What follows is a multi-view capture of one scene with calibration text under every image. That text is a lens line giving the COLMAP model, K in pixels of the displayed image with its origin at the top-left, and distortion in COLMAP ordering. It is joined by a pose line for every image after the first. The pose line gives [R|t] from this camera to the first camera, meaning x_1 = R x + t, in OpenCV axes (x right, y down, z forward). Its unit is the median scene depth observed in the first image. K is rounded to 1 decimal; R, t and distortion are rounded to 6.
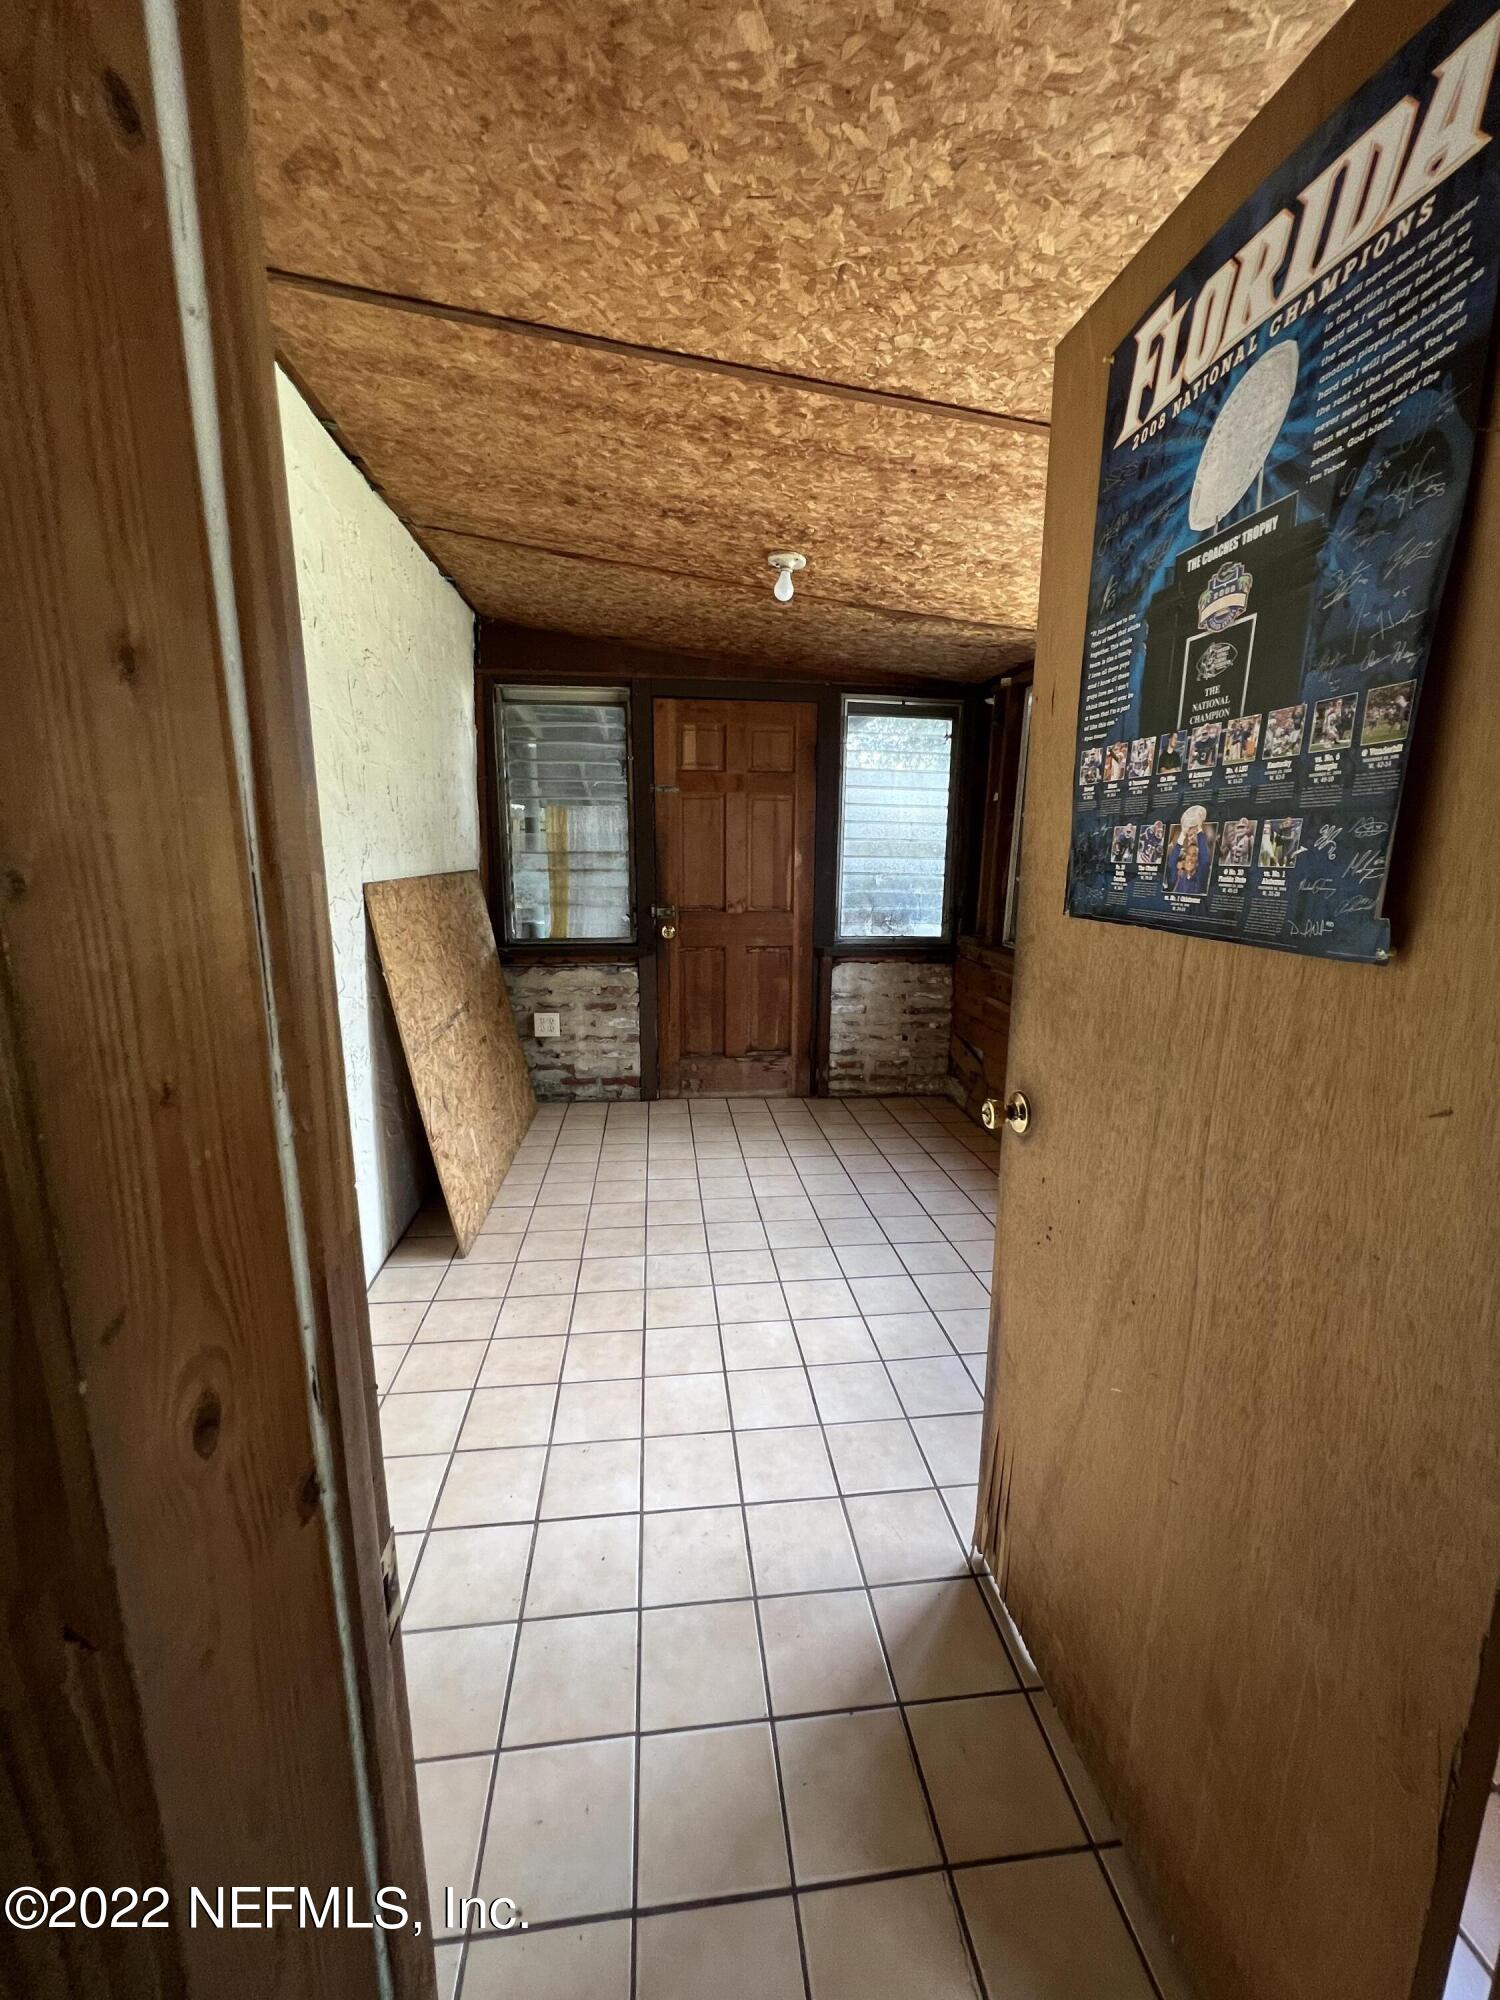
lens RADIAL K [[803.2, 0, 753.2], [0, 803.2, 1000.8], [0, 0, 1]] dist [-0.001346, 0.000964]
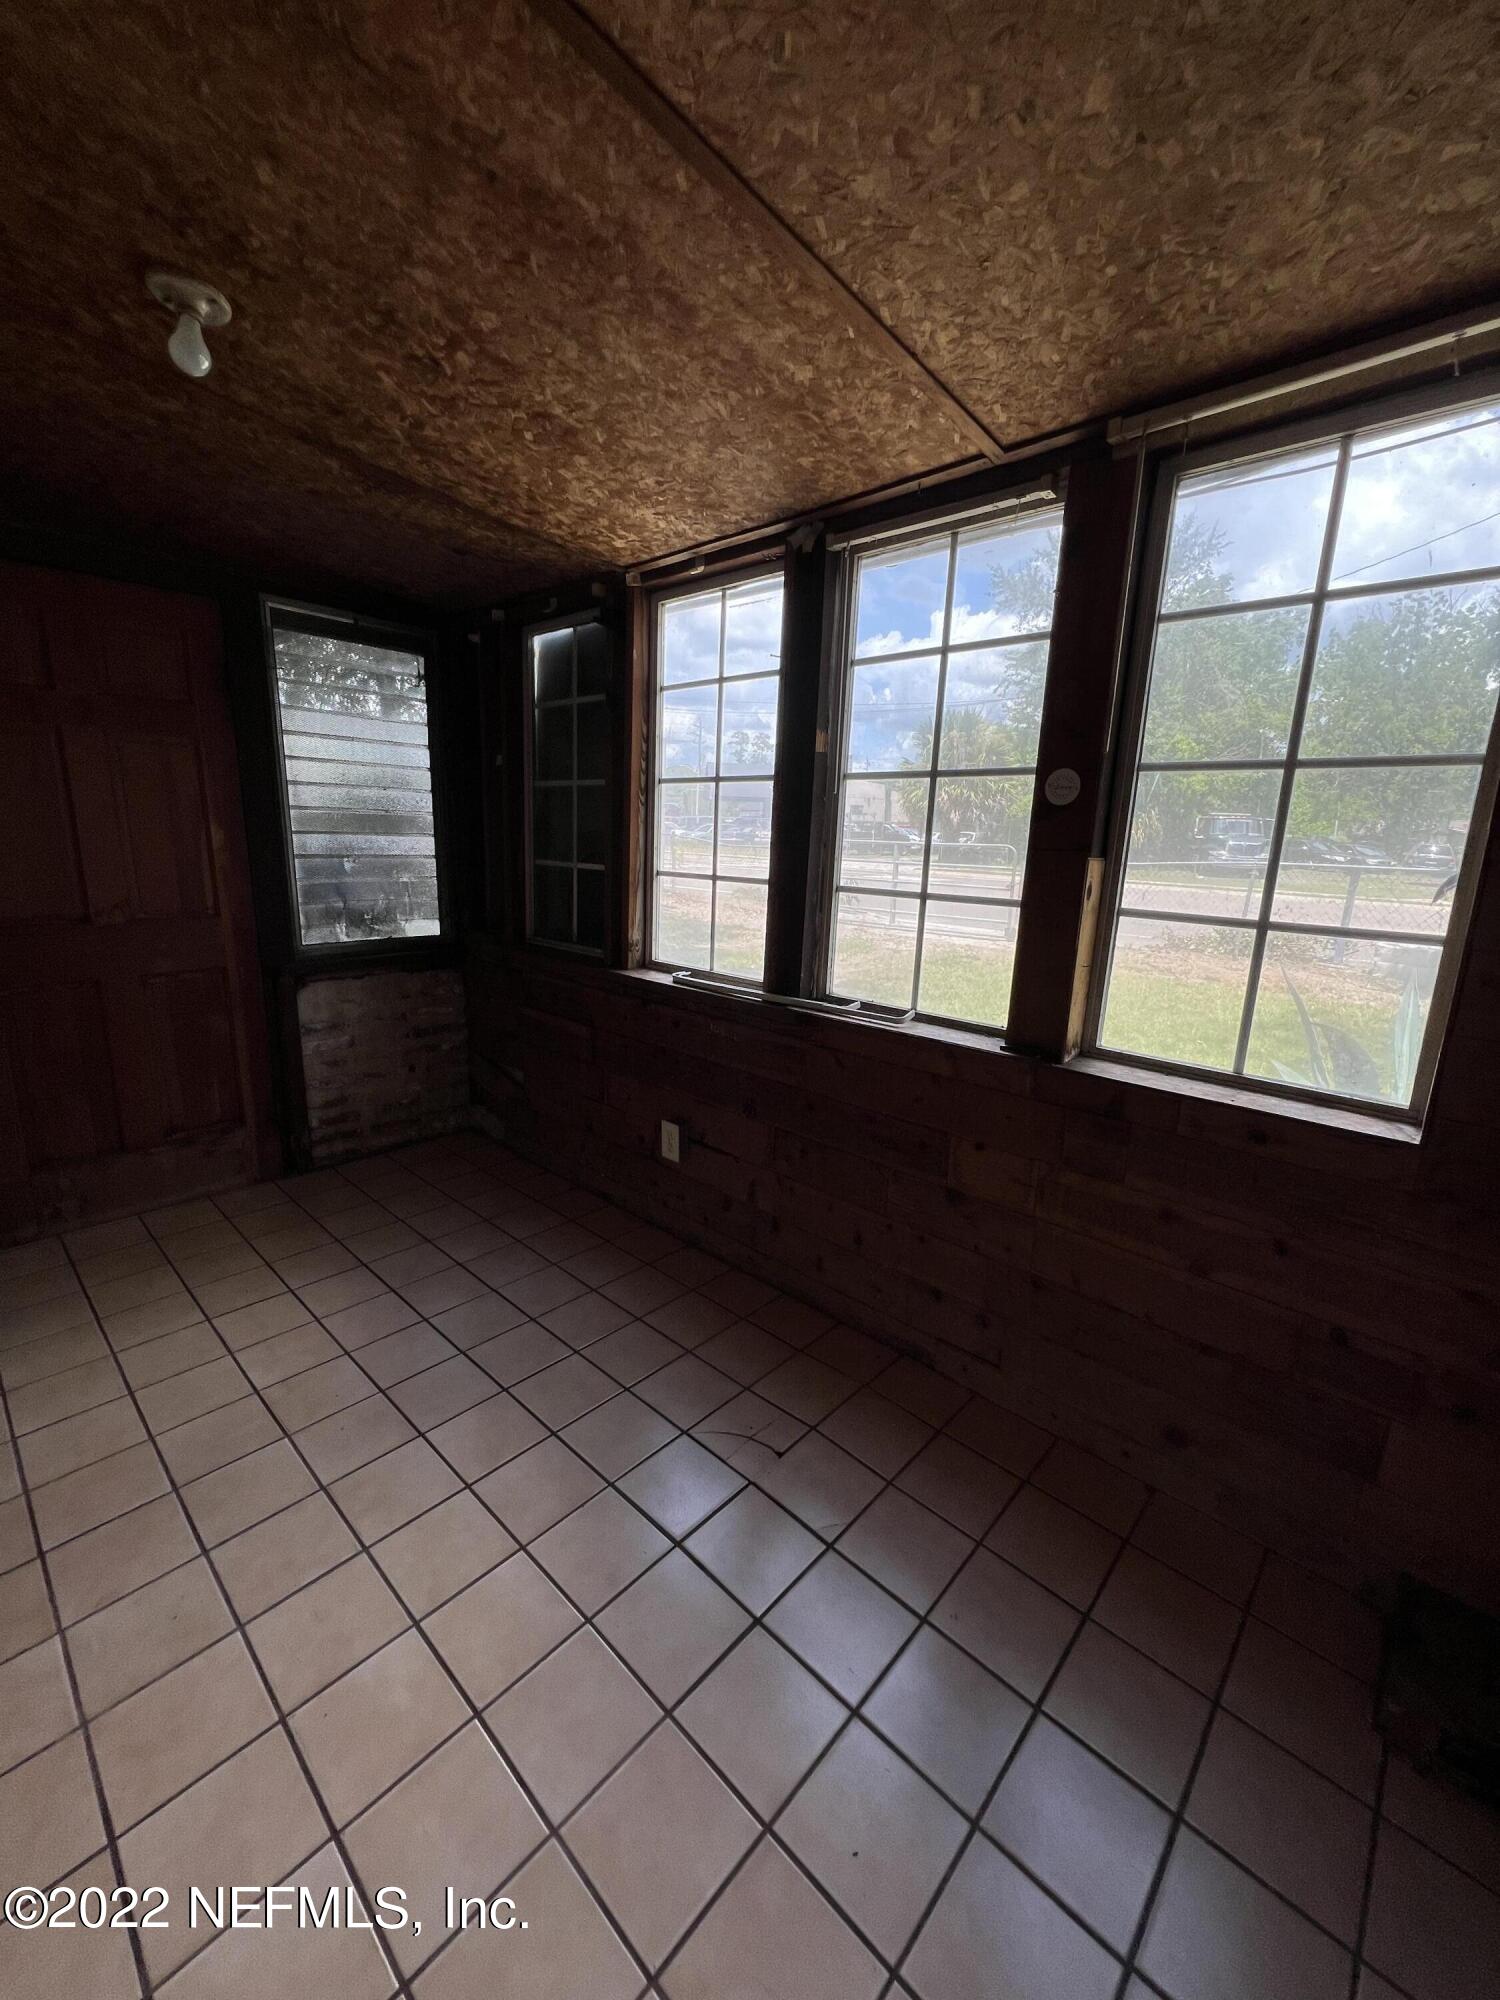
lens RADIAL K [[803.2, 0, 753.2], [0, 803.2, 1000.8], [0, 0, 1]] dist [-0.001346, 0.000964]
pose [[0.763704, -0.129013, 0.632544, -0.044653], [0.103449, 0.991623, 0.077350, -0.048497], [-0.637224, 0.006363, 0.770652, 0.210236]]
